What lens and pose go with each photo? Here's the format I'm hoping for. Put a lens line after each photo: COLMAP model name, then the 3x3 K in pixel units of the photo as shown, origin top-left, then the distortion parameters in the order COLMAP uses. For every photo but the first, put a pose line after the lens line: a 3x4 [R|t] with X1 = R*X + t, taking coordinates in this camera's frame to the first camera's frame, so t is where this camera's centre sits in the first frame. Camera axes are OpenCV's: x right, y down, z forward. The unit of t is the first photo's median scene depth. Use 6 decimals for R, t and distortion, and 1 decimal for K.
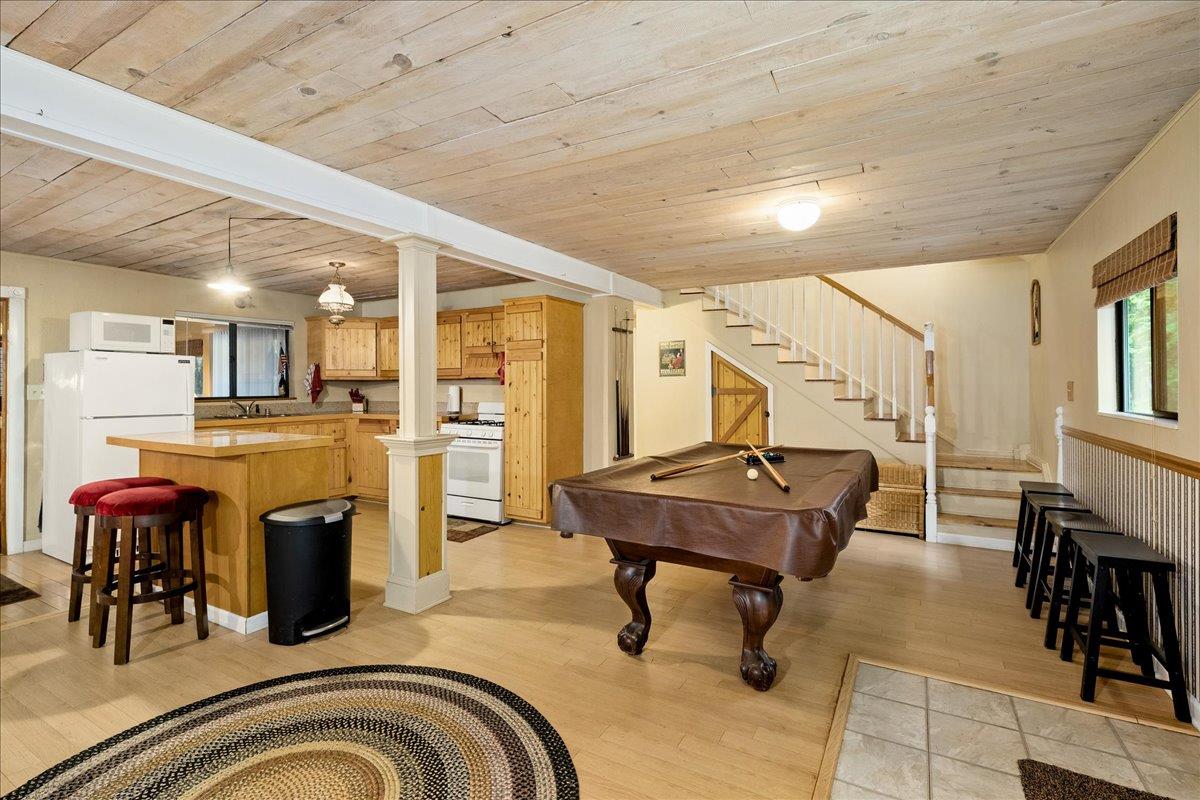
lens RADIAL K [[560.0, 0, 589.6], [0, 560.0, 382.3], [0, 0, 1]] dist [-0.002034, -0.000063]
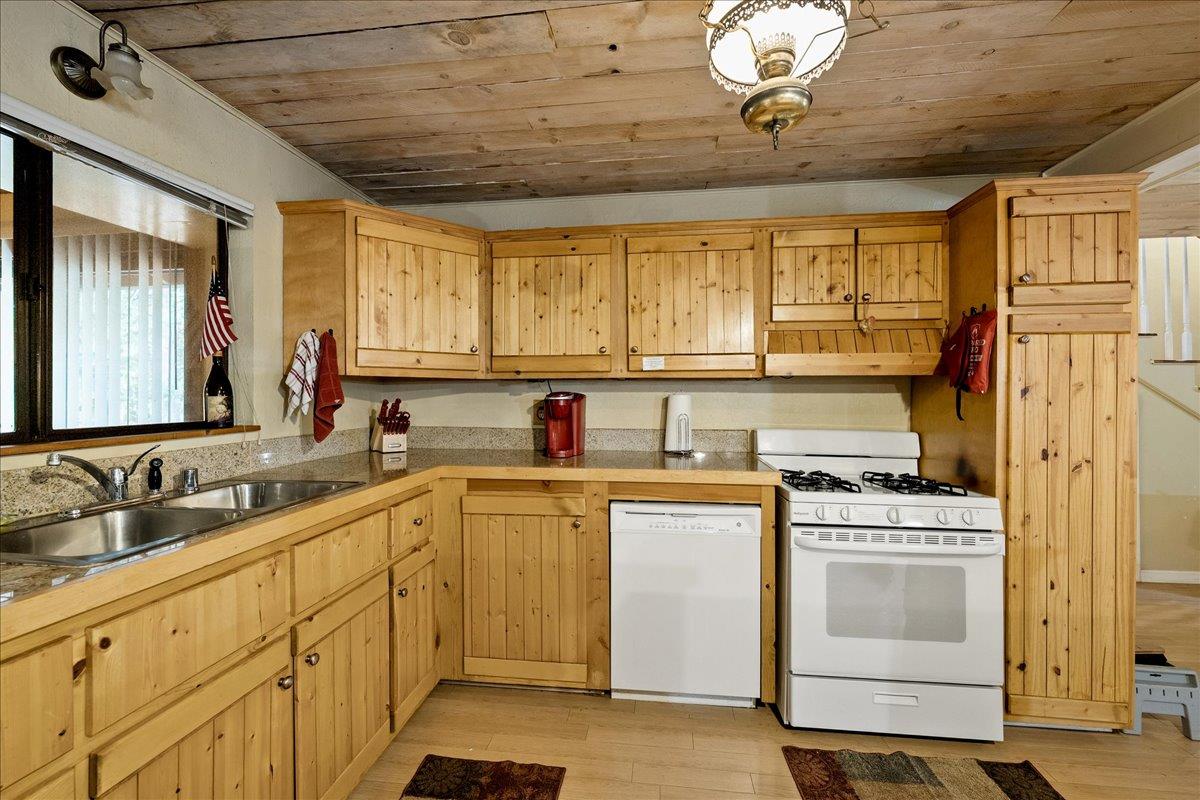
lens RADIAL K [[500.1, 0, 592.2], [0, 500.1, 389.1], [0, 0, 1]] dist [-0.006786, -0.000220]
pose [[0.919817, 0.007842, 0.392270, -0.473102], [-0.006924, 0.999969, -0.003754, 0.004176], [-0.392287, 0.000737, 0.919843, 0.660743]]
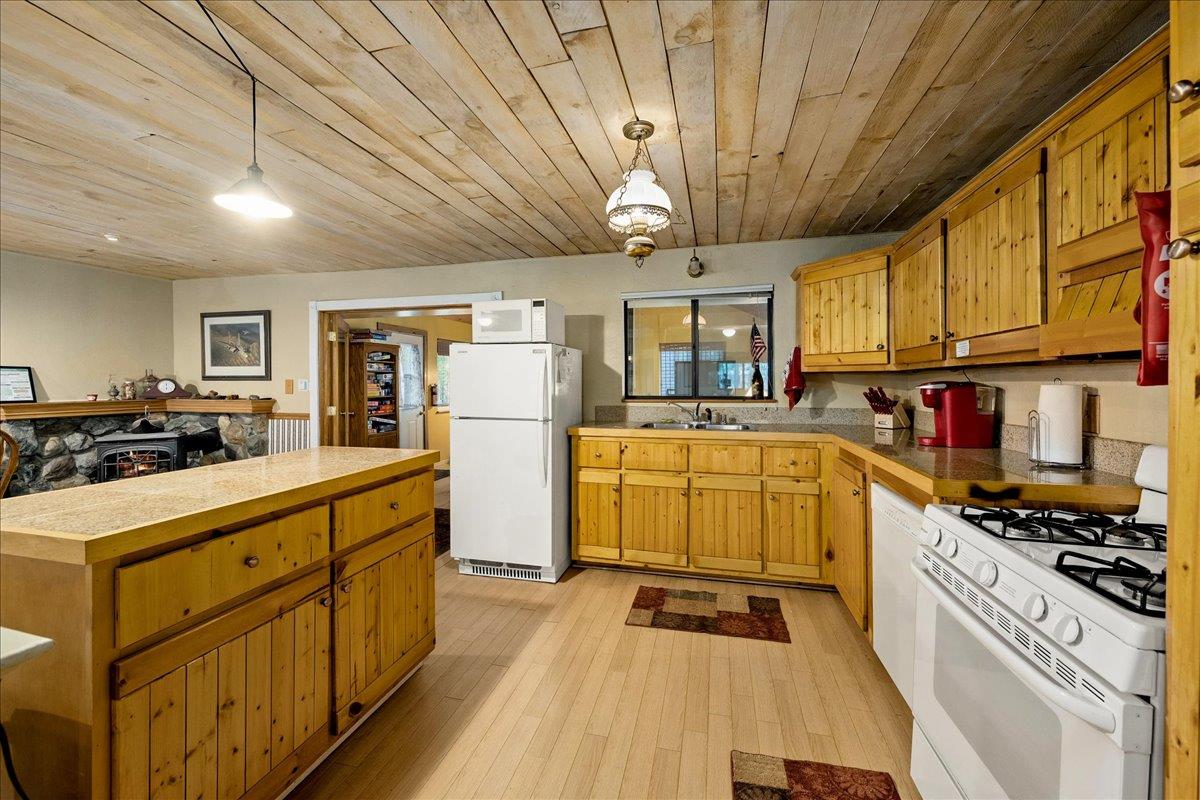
lens RADIAL K [[472.3, 0, 598.4], [0, 472.3, 382.4], [0, 0, 1]] dist [-0.000116, 0.000021]
pose [[0.278297, 0.004892, -0.960483, -0.052371], [0.007179, 0.999949, 0.007173, 0.001572], [0.960468, -0.008892, 0.278248, 0.670186]]
